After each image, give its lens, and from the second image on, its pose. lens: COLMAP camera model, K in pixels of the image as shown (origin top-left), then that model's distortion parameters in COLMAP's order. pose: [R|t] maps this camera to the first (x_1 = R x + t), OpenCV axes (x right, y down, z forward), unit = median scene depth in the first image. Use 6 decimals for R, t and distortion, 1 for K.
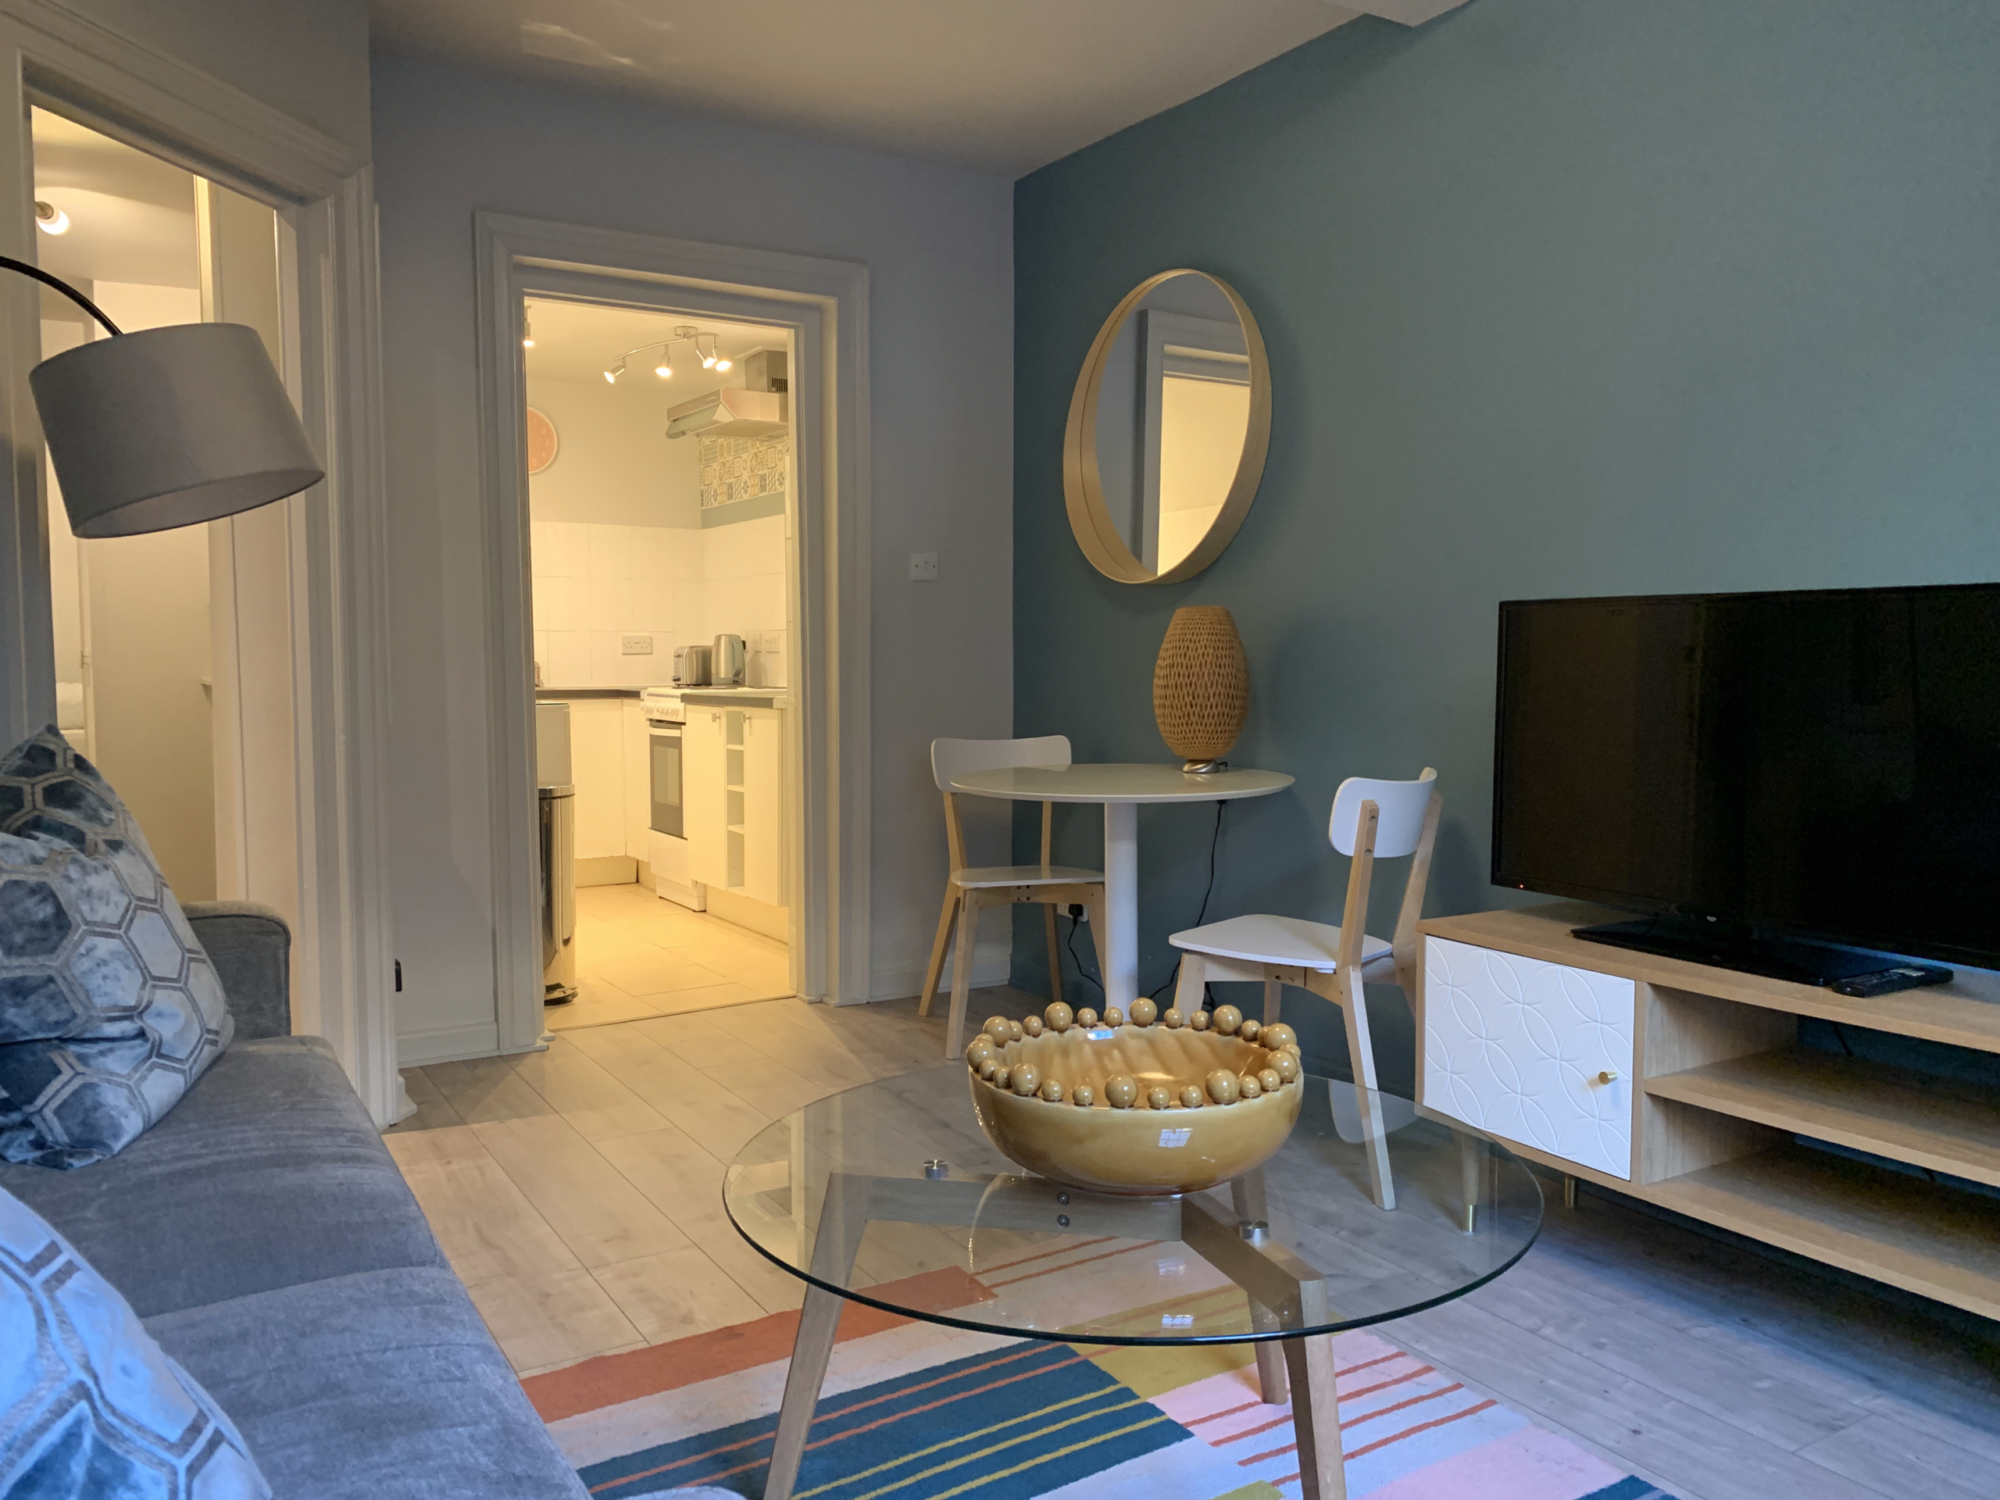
lens RADIAL K [[1513.5, 0, 1003.8], [0, 1513.5, 758.4], [0, 0, 1]] dist [0.042034, -0.048489]
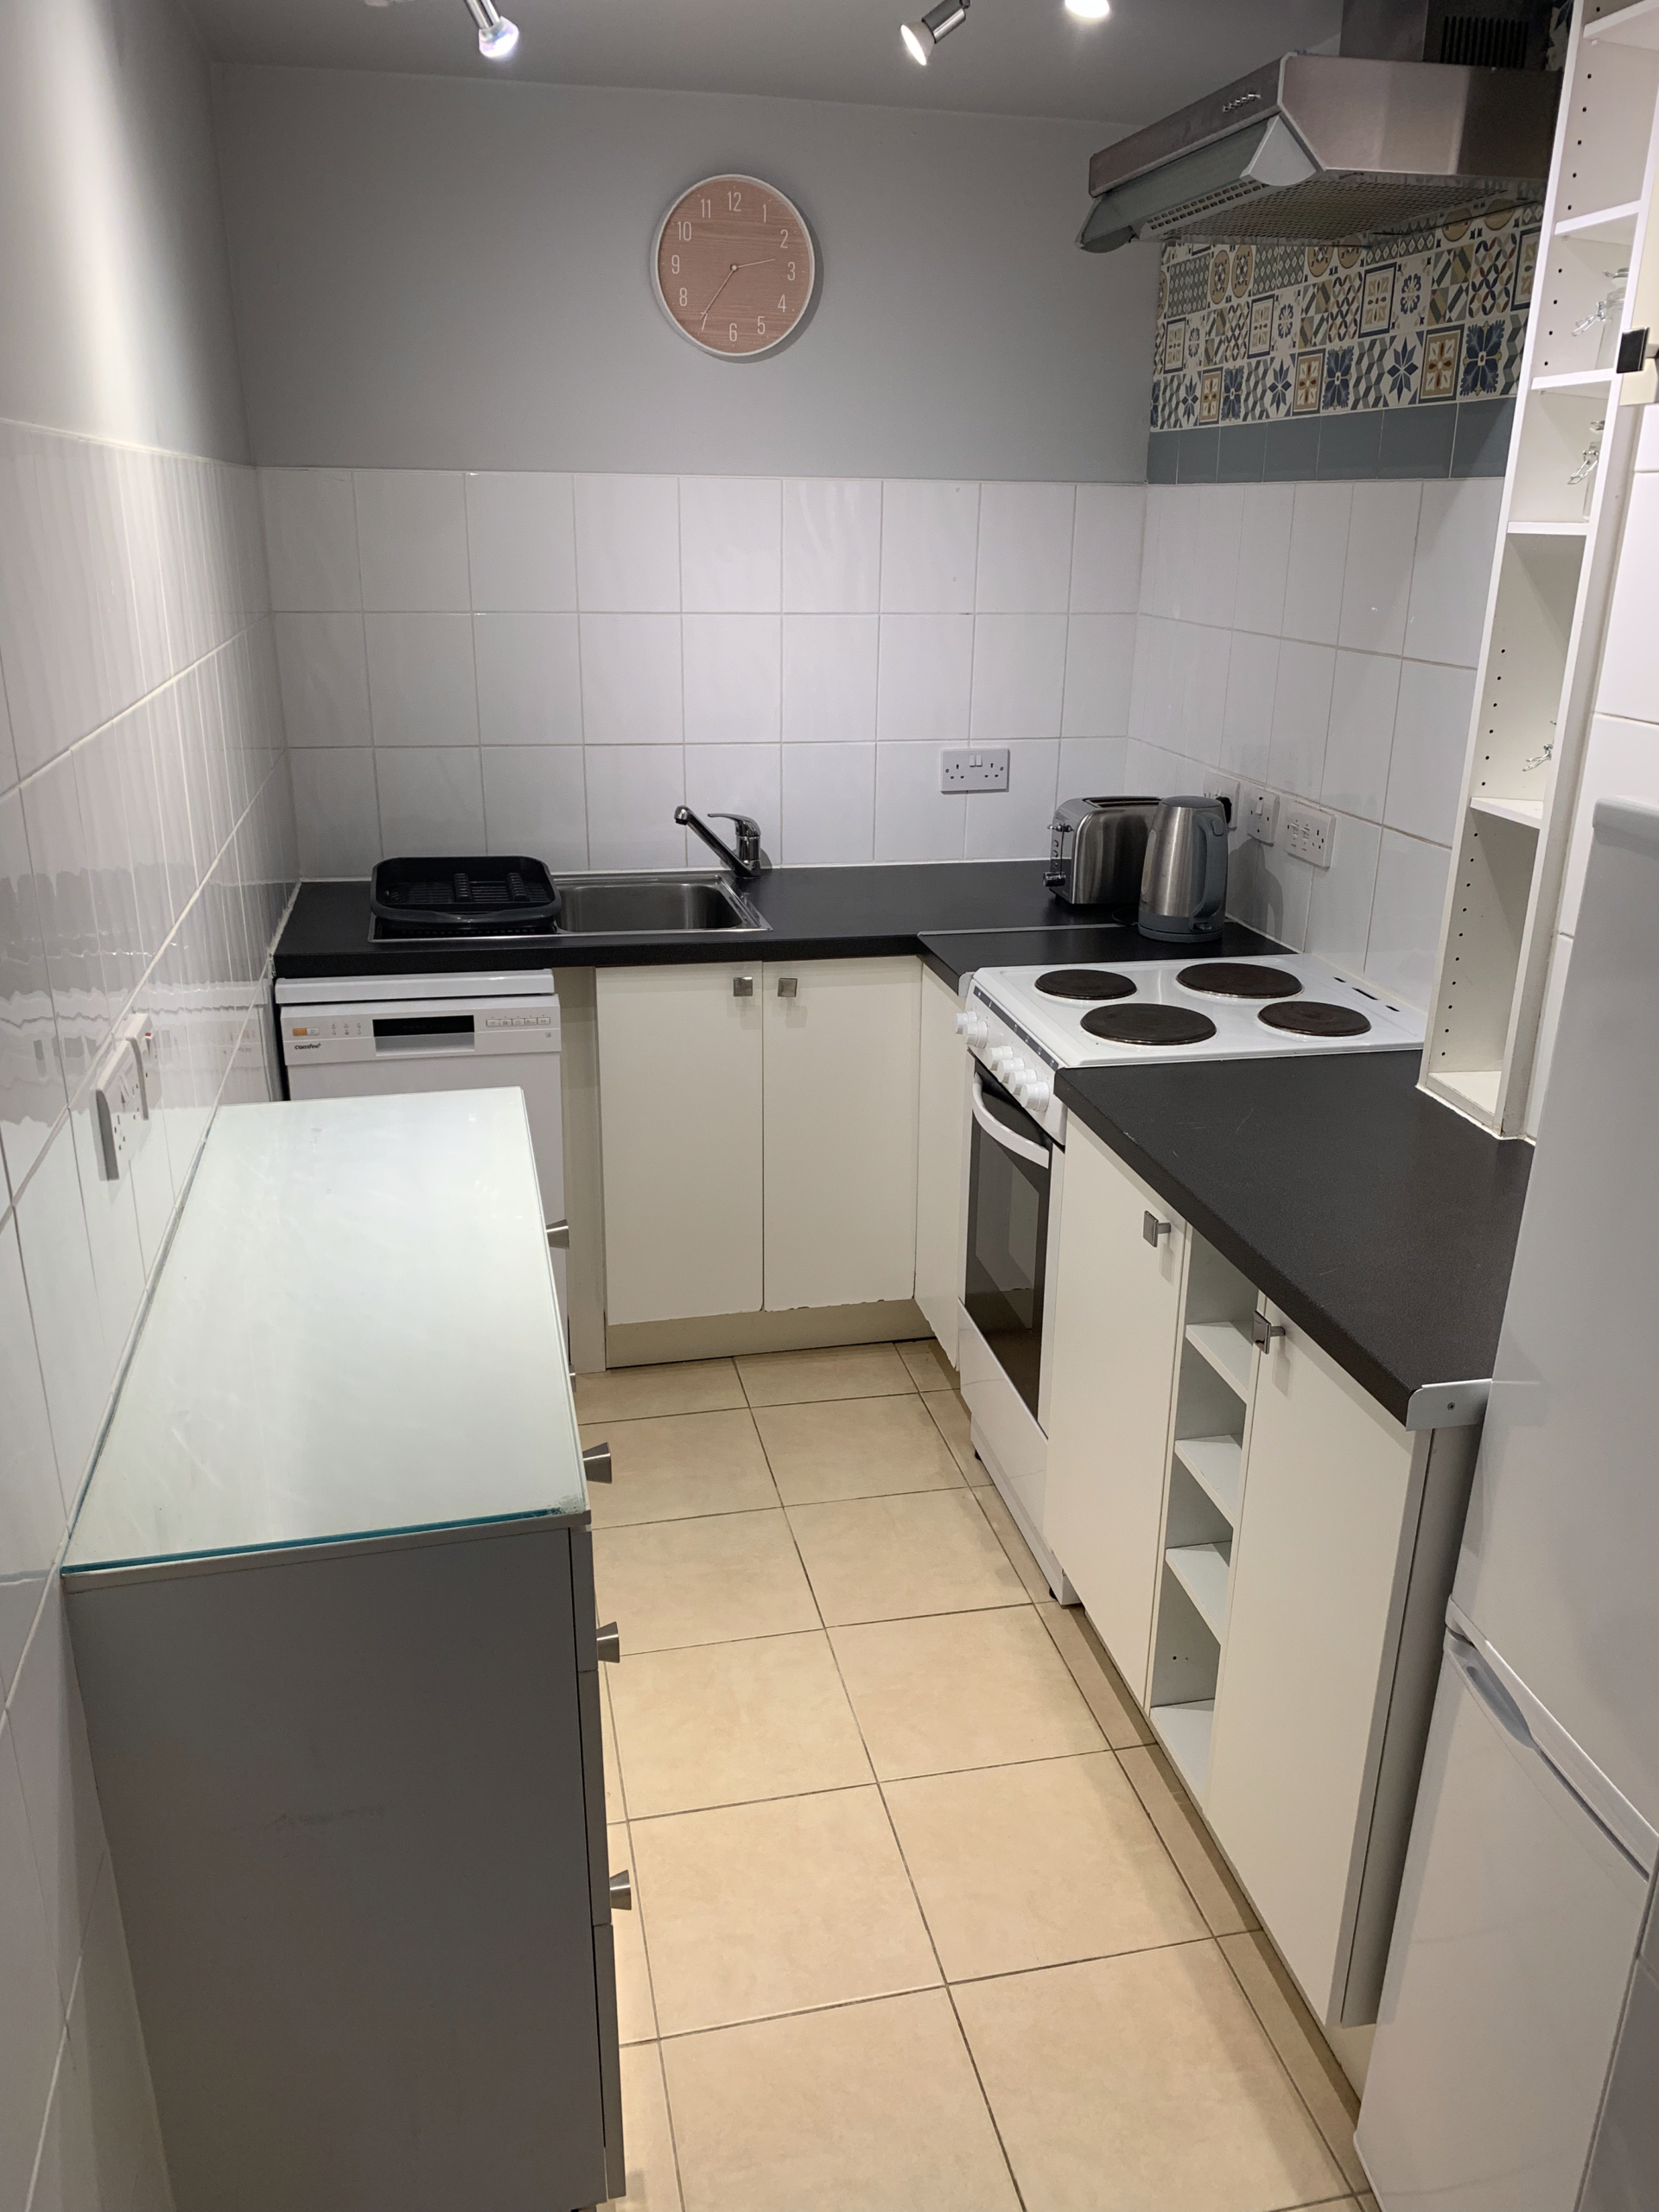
lens RADIAL K [[1673.9, 0, 823.5], [0, 1673.9, 1109.1], [0, 0, 1]] dist [0.042034, -0.048489]
pose [[0.938527, 0.130052, -0.319770, -0.119923], [-0.039842, 0.960938, 0.273881, -0.117361], [0.342898, -0.244305, 0.907048, 0.543484]]
